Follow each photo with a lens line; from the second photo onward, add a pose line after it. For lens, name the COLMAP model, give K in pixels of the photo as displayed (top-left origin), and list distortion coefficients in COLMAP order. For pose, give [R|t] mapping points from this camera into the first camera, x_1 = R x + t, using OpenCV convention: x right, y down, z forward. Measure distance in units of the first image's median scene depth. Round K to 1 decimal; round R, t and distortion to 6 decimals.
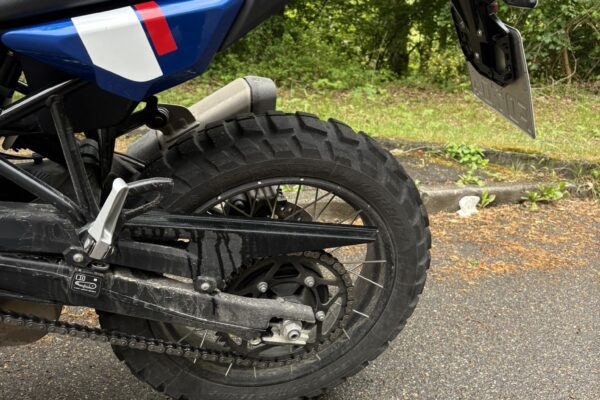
lens RADIAL K [[598.2, 0, 300.0], [0, 598.2, 204.6], [0, 0, 1]] dist [0.006359, 0.003048]
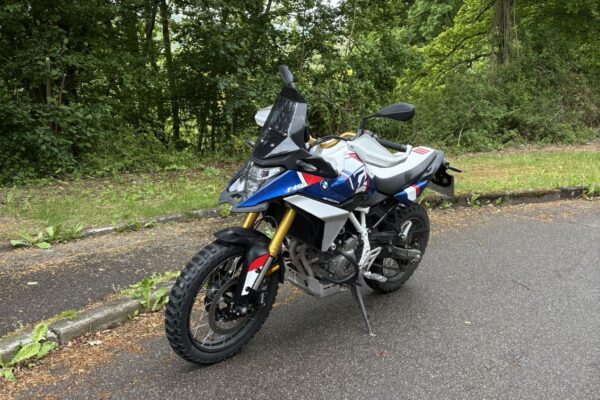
lens RADIAL K [[600.8, 0, 309.9], [0, 600.8, 199.3], [0, 0, 1]] dist [0.016204, -0.005657]
pose [[0.843421, -0.140922, 0.518442, -2.597004], [0.186953, 0.981660, -0.037310, -0.139312], [-0.503677, 0.128392, 0.854298, -2.050835]]
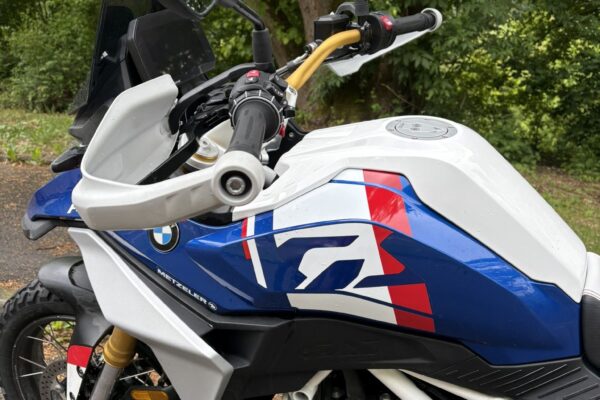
lens RADIAL K [[598.2, 0, 300.0], [0, 598.2, 204.6], [0, 0, 1]] dist [0.006359, 0.003048]
pose [[0.789722, 0.140544, -0.597149, -0.337237], [-0.184296, 0.982792, -0.012421, -0.369912], [0.585128, 0.119861, 0.802034, -0.236751]]
